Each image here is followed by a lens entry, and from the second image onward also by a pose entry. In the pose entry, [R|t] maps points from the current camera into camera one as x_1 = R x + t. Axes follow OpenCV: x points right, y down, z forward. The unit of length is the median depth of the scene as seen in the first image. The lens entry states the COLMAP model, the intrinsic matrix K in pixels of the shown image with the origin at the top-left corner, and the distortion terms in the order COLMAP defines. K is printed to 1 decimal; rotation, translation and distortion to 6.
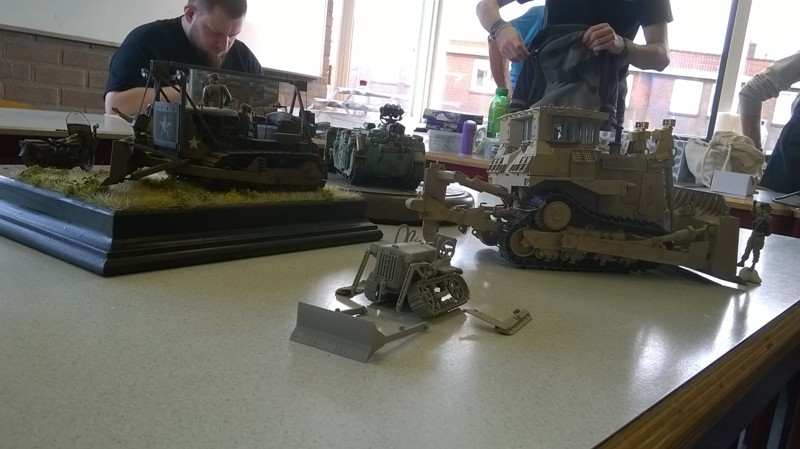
lens RADIAL K [[672.5, 0, 398.0], [0, 672.5, 229.4], [0, 0, 1]] dist [-0.006006, 0.005228]
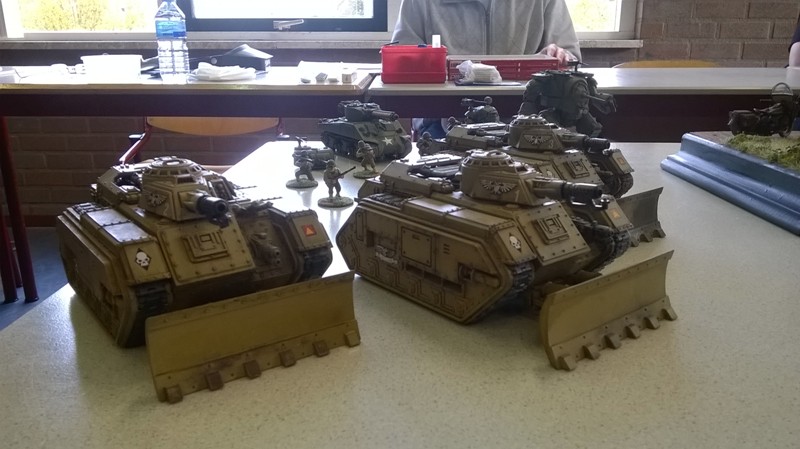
lens RADIAL K [[672.5, 0, 398.0], [0, 672.5, 229.4], [0, 0, 1]] dist [-0.006006, 0.005228]
pose [[0.609714, 0.120465, -0.783414, 0.028407], [-0.064457, 0.992645, 0.102473, -0.011657], [0.789996, -0.011983, 0.612995, -0.187640]]
